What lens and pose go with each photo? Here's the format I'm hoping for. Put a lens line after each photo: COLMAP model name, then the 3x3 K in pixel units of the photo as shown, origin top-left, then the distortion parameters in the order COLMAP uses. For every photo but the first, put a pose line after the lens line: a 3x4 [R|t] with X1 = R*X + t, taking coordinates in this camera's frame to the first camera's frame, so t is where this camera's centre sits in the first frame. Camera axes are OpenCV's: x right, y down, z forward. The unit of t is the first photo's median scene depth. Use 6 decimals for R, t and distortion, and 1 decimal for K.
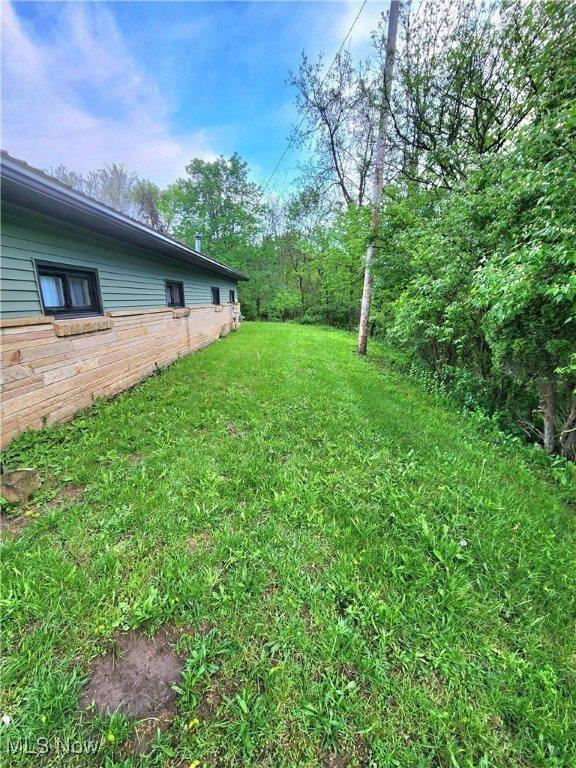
lens RADIAL K [[314.3, 0, 288.1], [0, 314.3, 385.1], [0, 0, 1]] dist [0.002166, -0.001225]
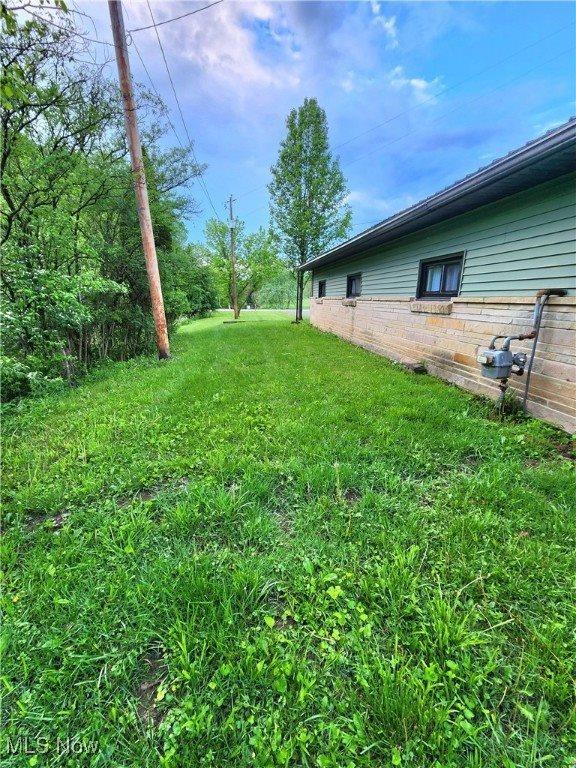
lens RADIAL K [[314.3, 0, 288.5], [0, 314.3, 384.0], [0, 0, 1]] dist [0.002166, -0.001225]
pose [[-0.983735, 0.109987, -0.142016, 0.081856], [0.021604, 0.857322, 0.514327, -0.542823], [0.178323, 0.502893, -0.845754, 1.981580]]
